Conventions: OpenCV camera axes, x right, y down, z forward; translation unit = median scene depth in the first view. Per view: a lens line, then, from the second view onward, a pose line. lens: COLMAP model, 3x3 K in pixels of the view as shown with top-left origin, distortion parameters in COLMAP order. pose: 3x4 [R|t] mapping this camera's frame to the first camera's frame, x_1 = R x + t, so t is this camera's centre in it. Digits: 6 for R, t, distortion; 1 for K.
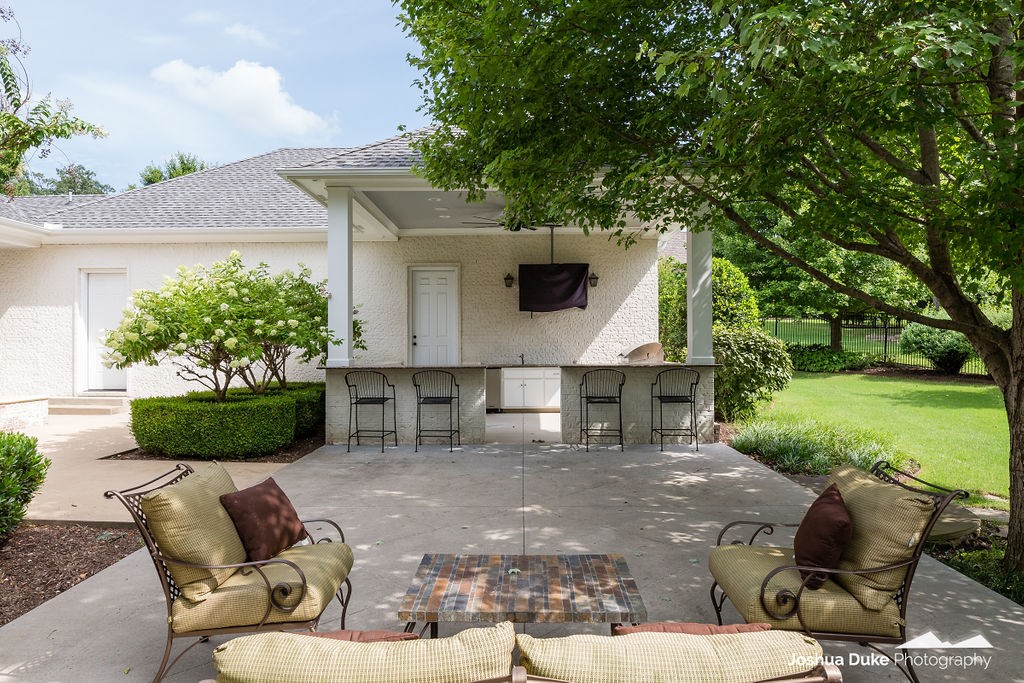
lens RADIAL K [[673.1, 0, 513.3], [0, 673.1, 336.0], [0, 0, 1]] dist [-0.001729, -0.002396]
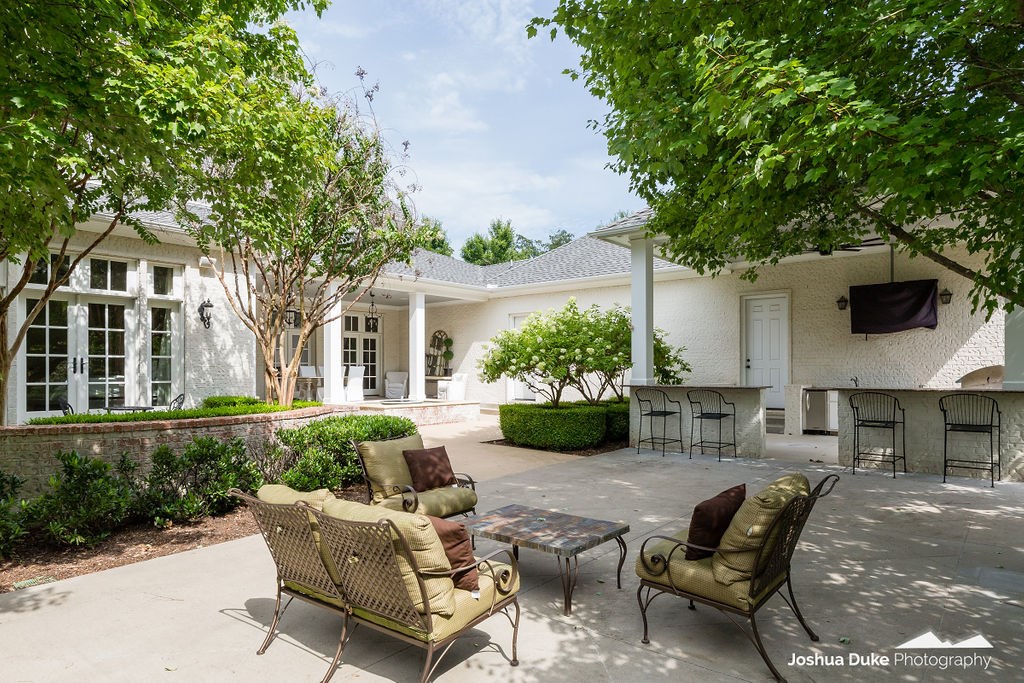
lens RADIAL K [[621.2, 0, 511.1], [0, 621.2, 365.5], [0, 0, 1]] dist [0.002461, -0.000387]
pose [[0.777526, -0.000513, -0.628851, 0.266142], [0.006562, 0.999952, 0.007298, -0.000144], [0.628817, -0.009800, 0.777492, -0.034245]]
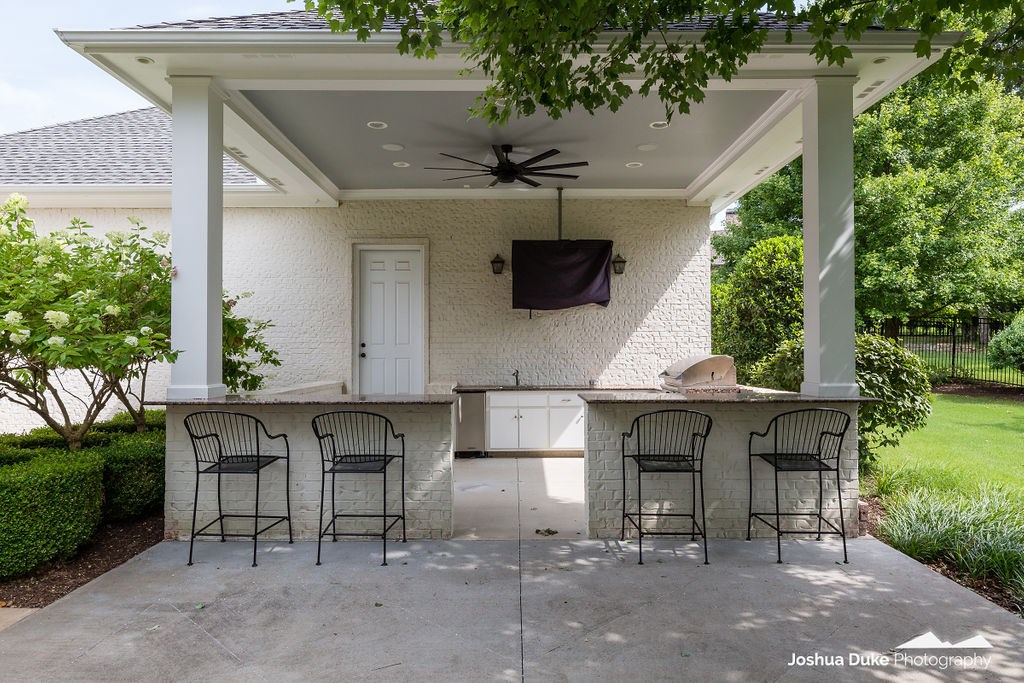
lens RADIAL K [[673.1, 0, 514.3], [0, 673.1, 340.1], [0, 0, 1]] dist [-0.001729, -0.002396]
pose [[0.999889, 0.004232, 0.014313, 0.001306], [-0.004176, 0.999984, -0.003923, -0.002337], [-0.014330, 0.003863, 0.999890, 0.423808]]
